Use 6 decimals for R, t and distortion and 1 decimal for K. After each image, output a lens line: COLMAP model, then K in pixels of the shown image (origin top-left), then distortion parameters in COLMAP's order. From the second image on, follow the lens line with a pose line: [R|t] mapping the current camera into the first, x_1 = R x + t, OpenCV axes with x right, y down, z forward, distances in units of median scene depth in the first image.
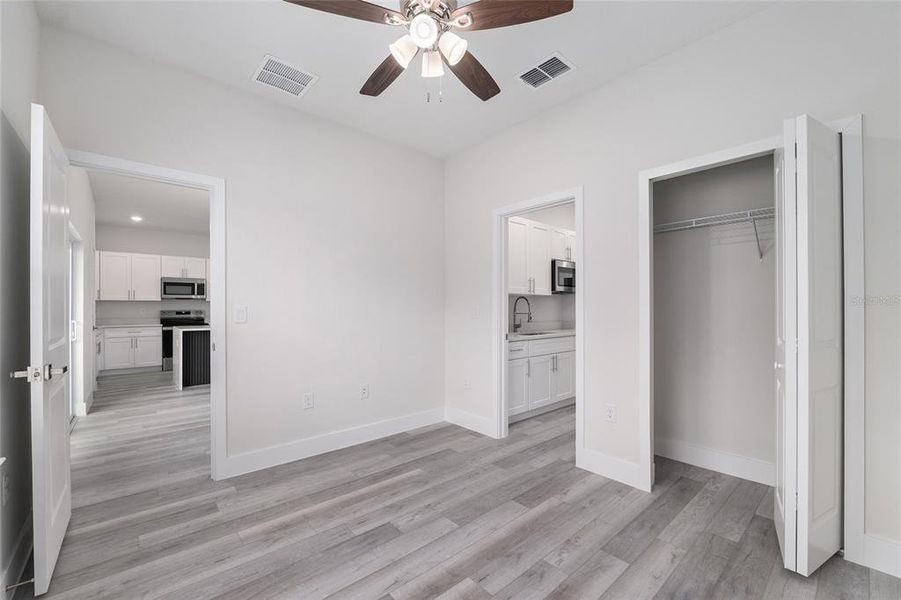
lens RADIAL K [[363.4, 0, 448.7], [0, 363.4, 309.7], [0, 0, 1]] dist [-0.000753, -0.000087]
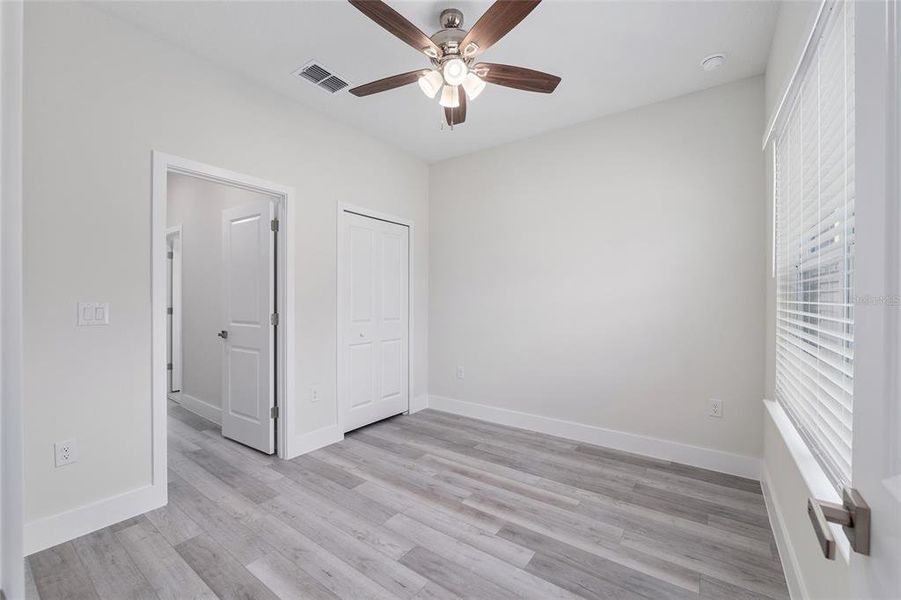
lens RADIAL K [[370.7, 0, 451.4], [0, 370.7, 304.0], [0, 0, 1]] dist [-0.000952, -0.000317]
pose [[-0.229950, -0.002138, 0.973200, -0.954314], [0.000640, 0.999997, 0.002348, -0.002547], [-0.973202, 0.001163, -0.229948, 1.012208]]
